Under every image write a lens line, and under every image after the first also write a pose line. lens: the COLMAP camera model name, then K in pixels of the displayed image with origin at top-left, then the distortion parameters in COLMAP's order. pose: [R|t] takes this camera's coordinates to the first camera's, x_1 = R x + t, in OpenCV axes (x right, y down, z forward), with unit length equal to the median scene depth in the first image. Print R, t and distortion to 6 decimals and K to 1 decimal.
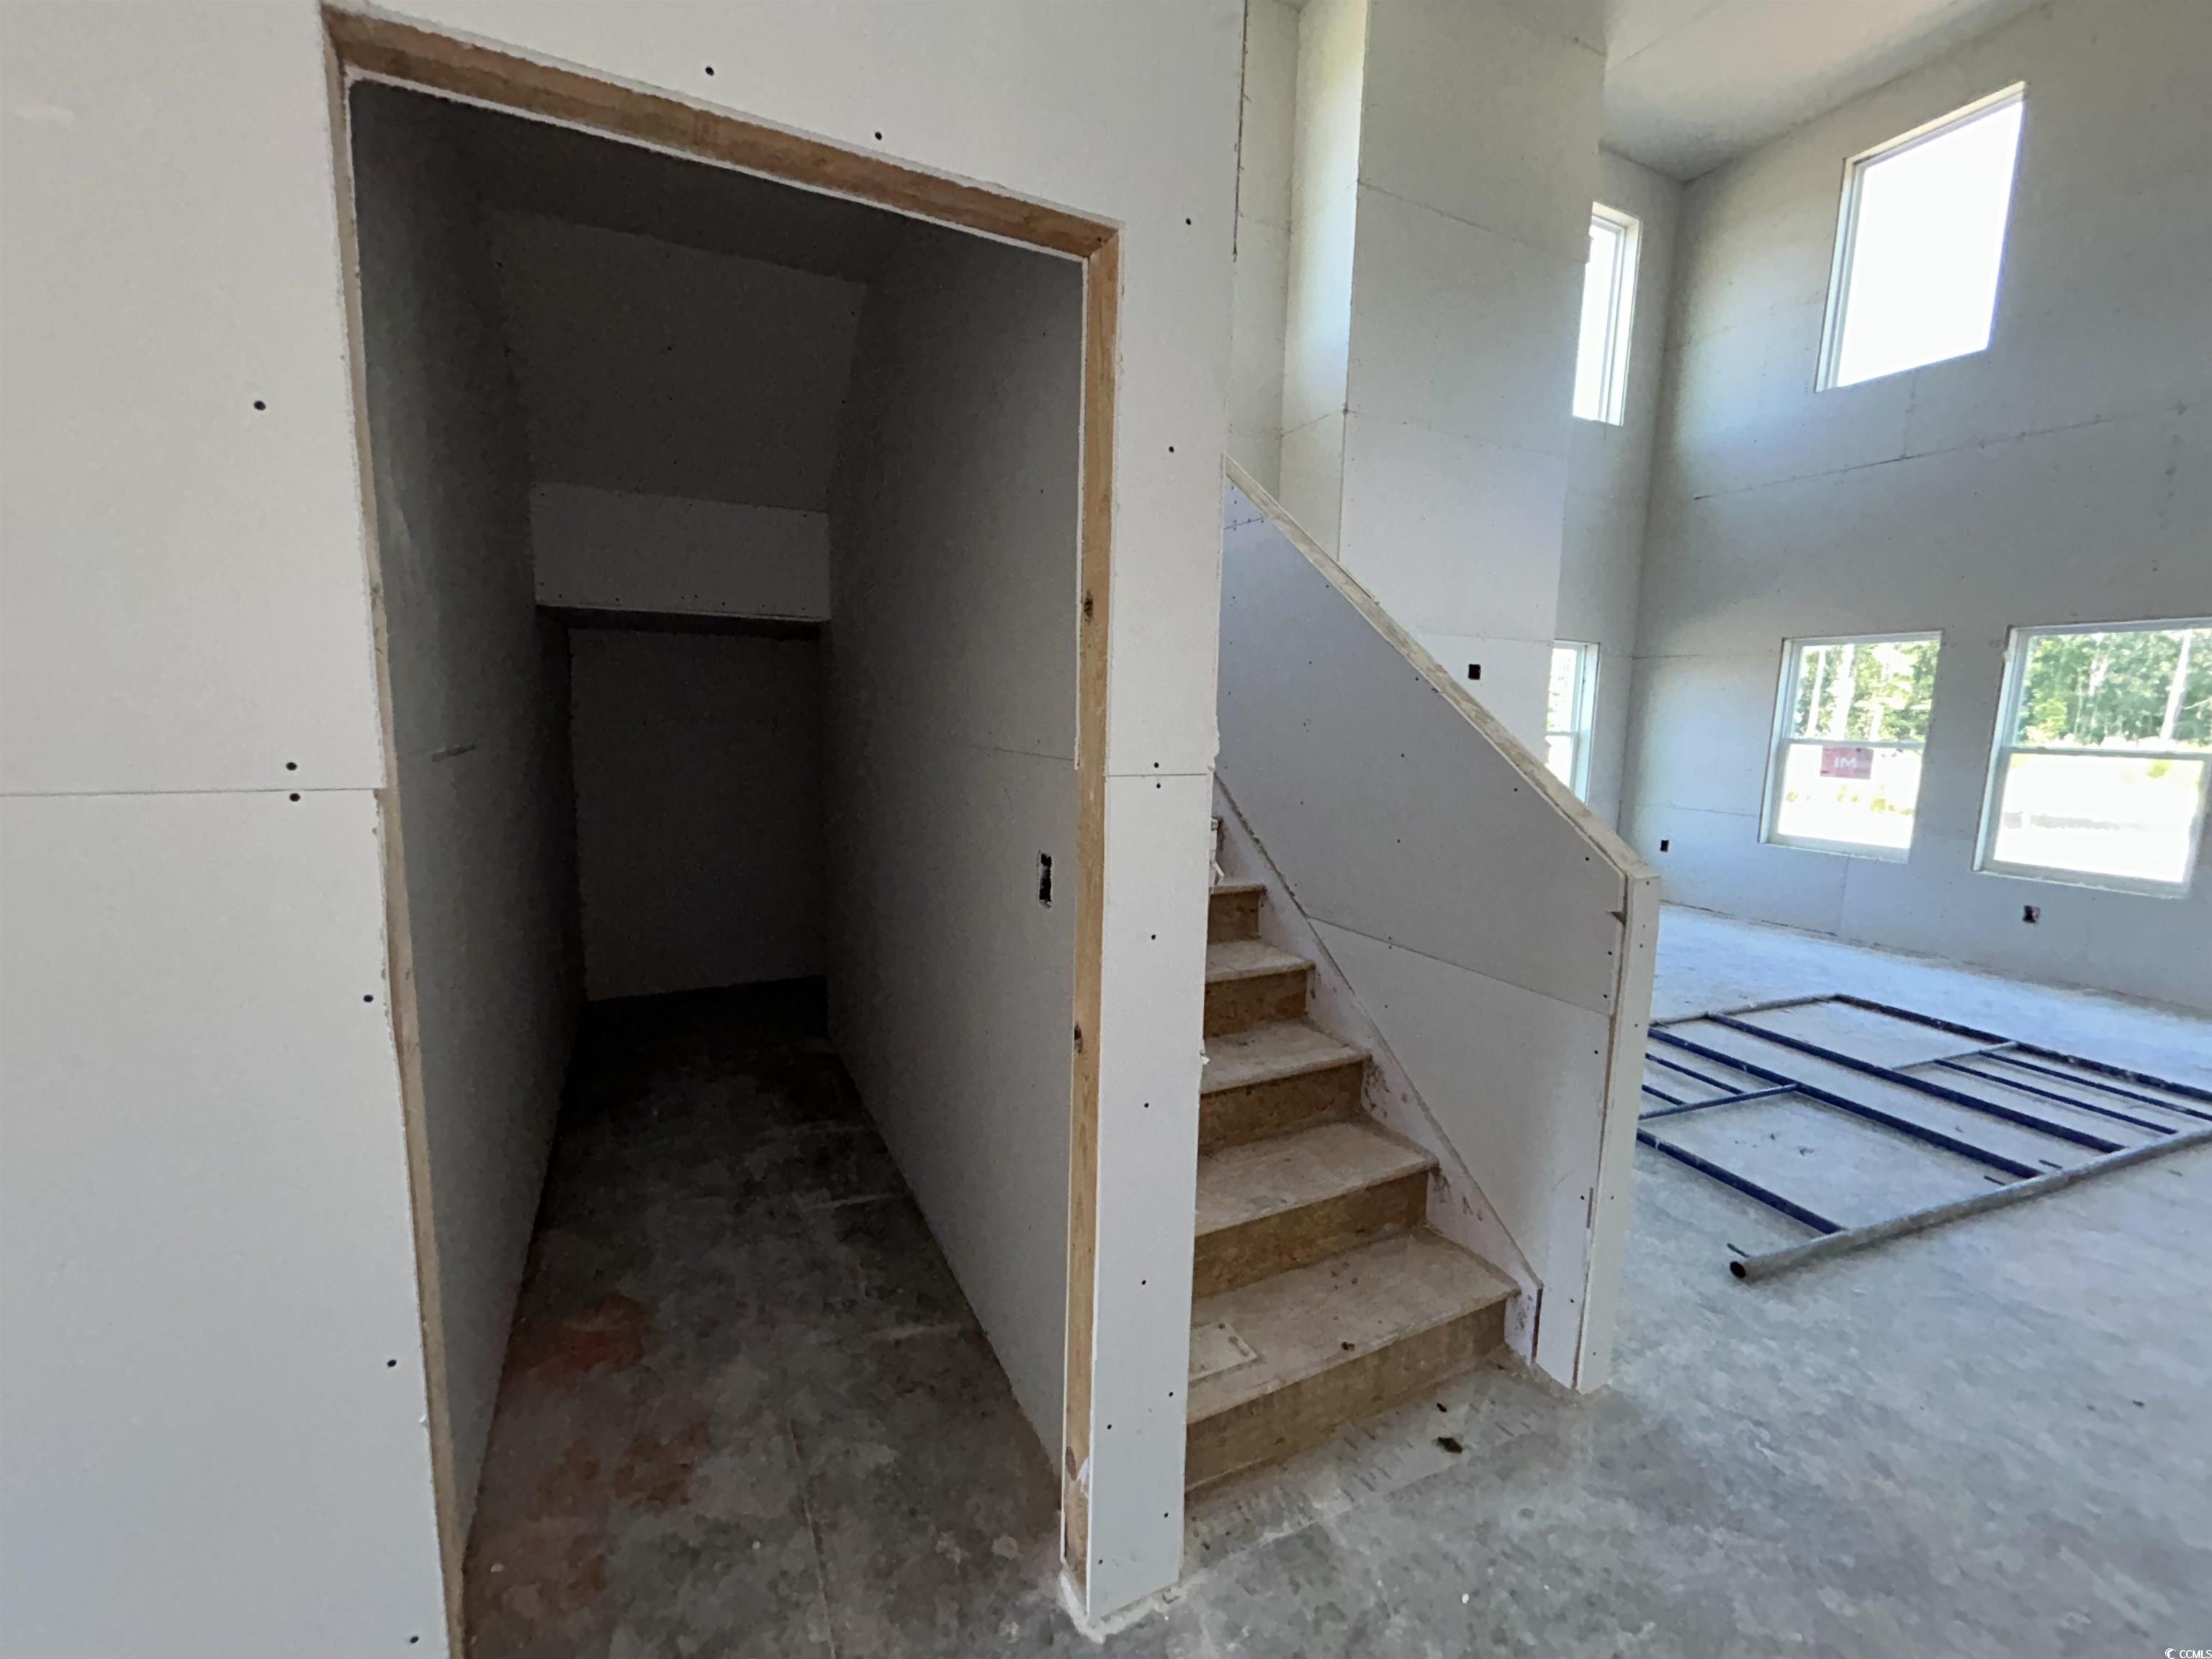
lens RADIAL K [[898.4, 0, 1104.7], [0, 898.4, 827.5], [0, 0, 1]] dist [-0.000627, 0.001436]
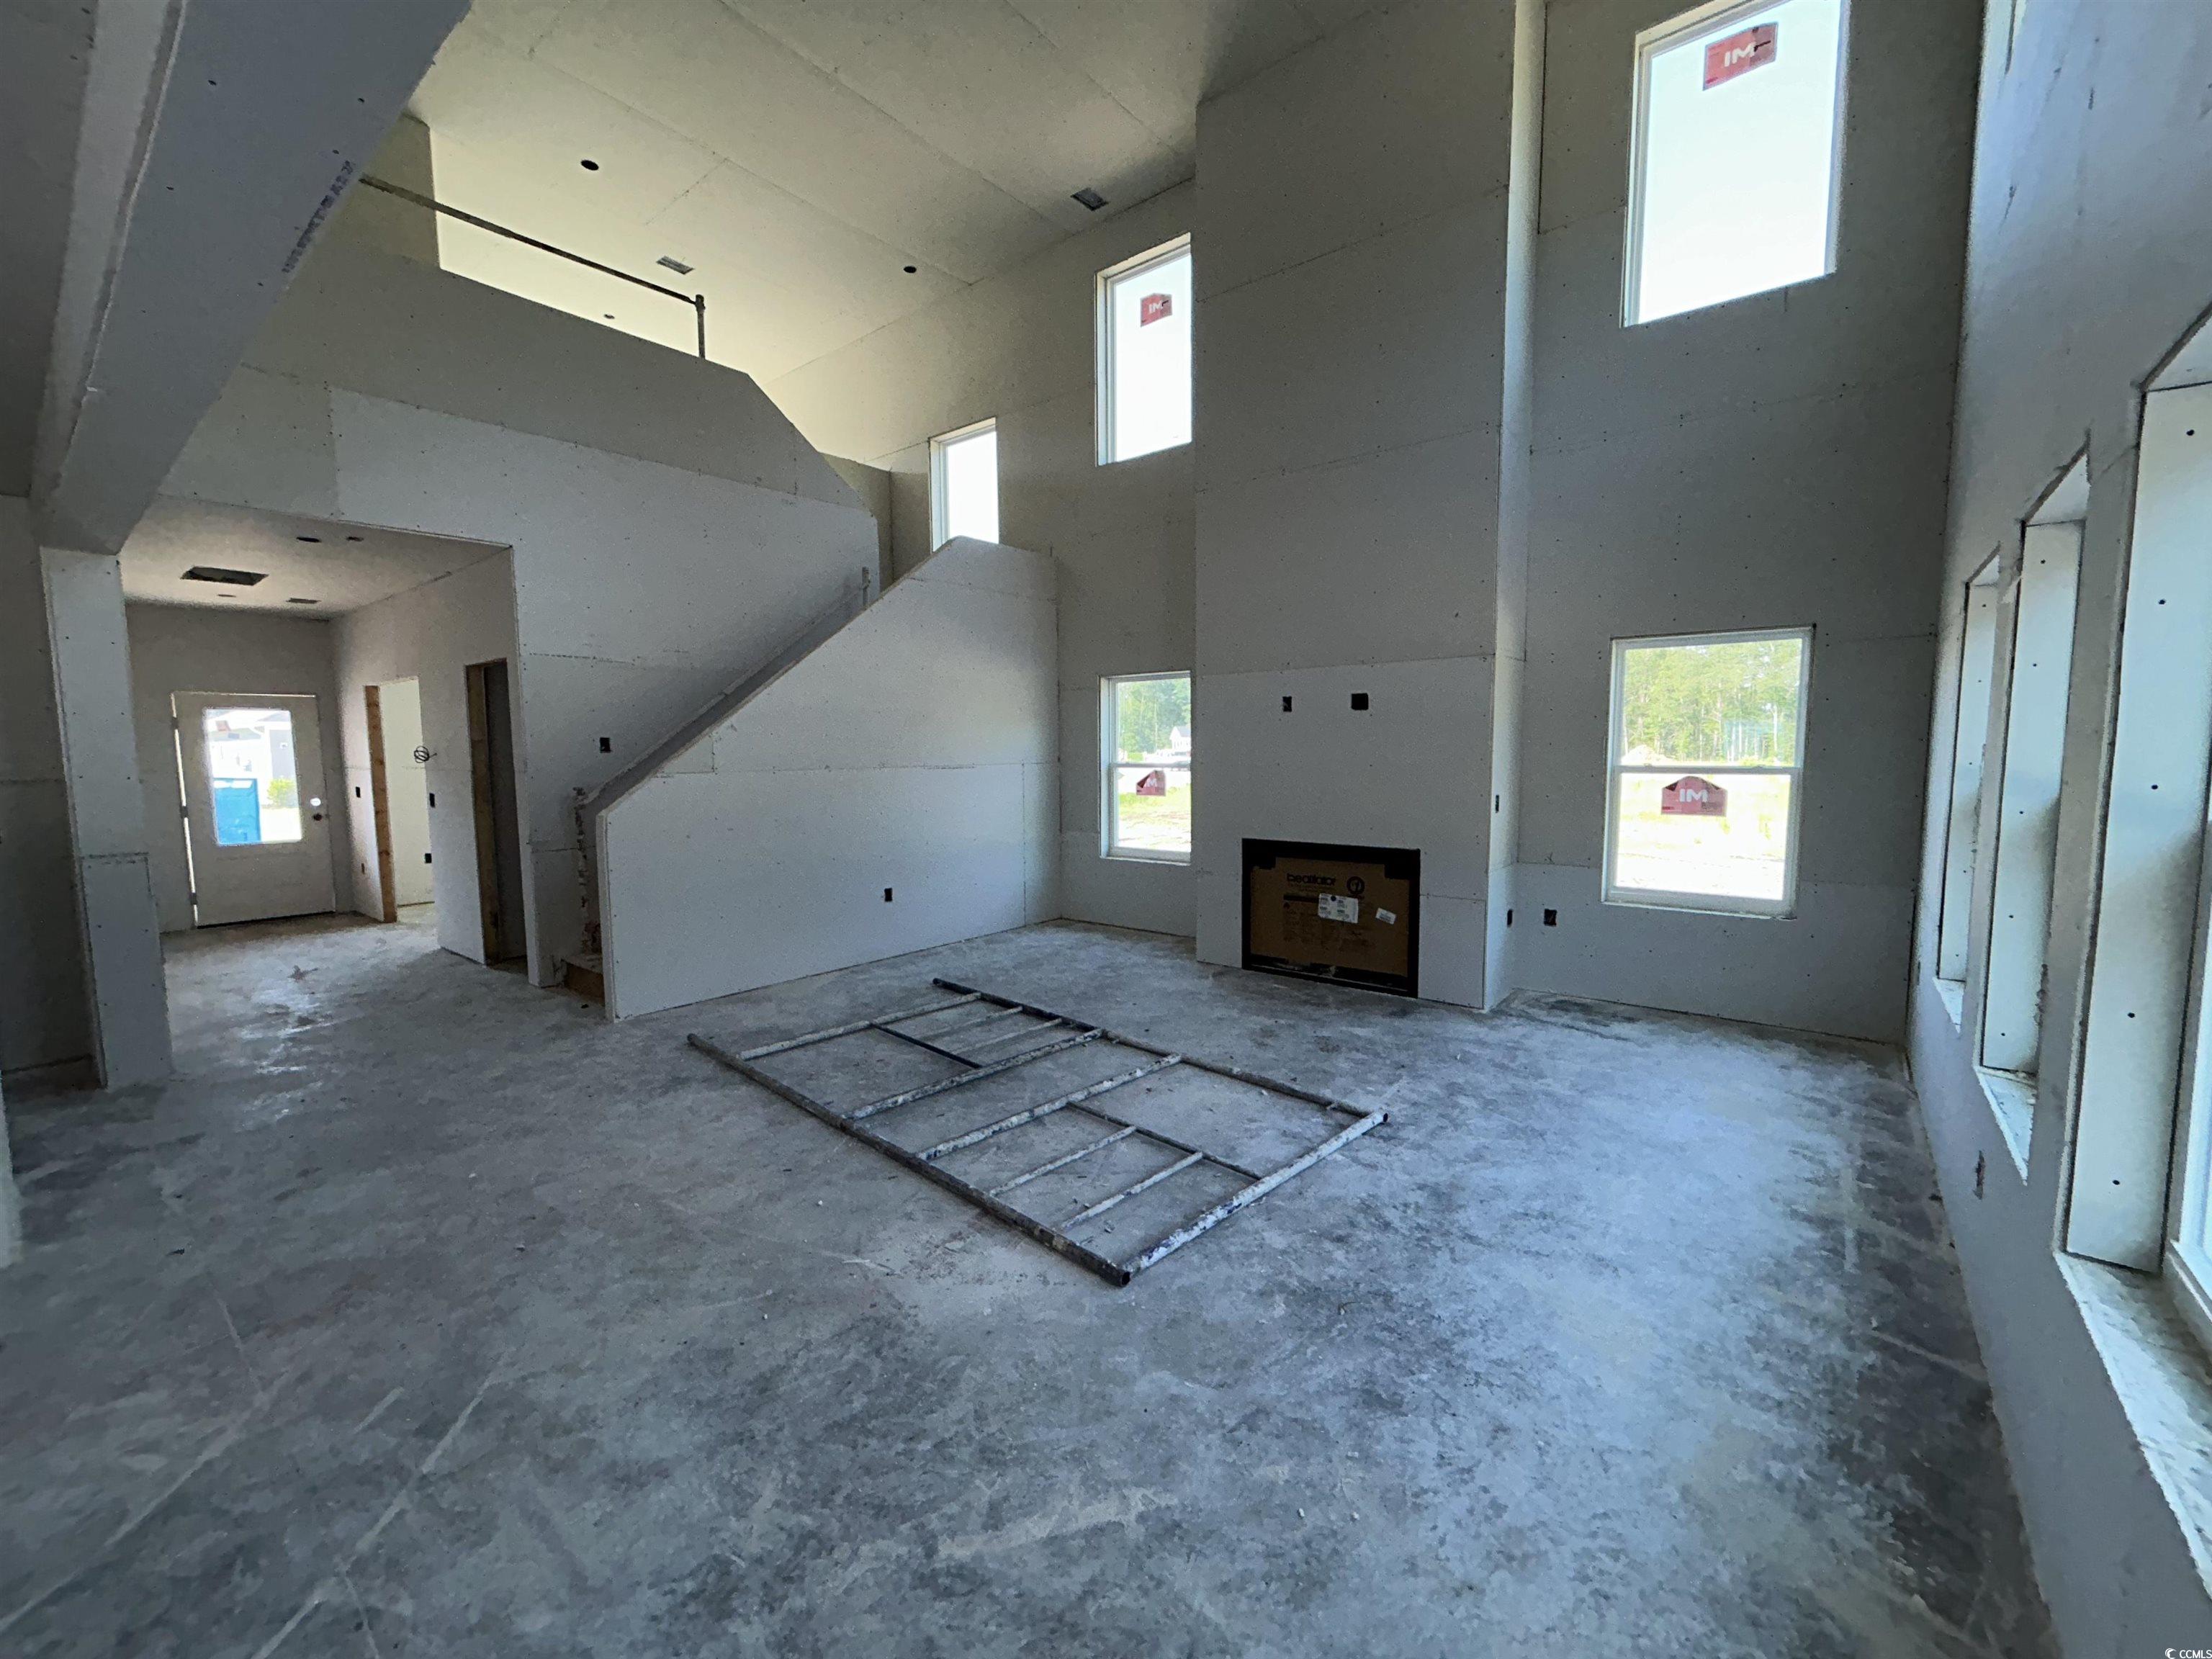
lens RADIAL K [[898.4, 0, 1101.3], [0, 898.4, 828.3], [0, 0, 1]] dist [-0.000627, 0.001436]
pose [[0.414503, 0.056060, -0.908320, 1.895370], [-0.102794, 0.994597, 0.014476, -0.050449], [0.904224, 0.087369, 0.418026, 0.640560]]
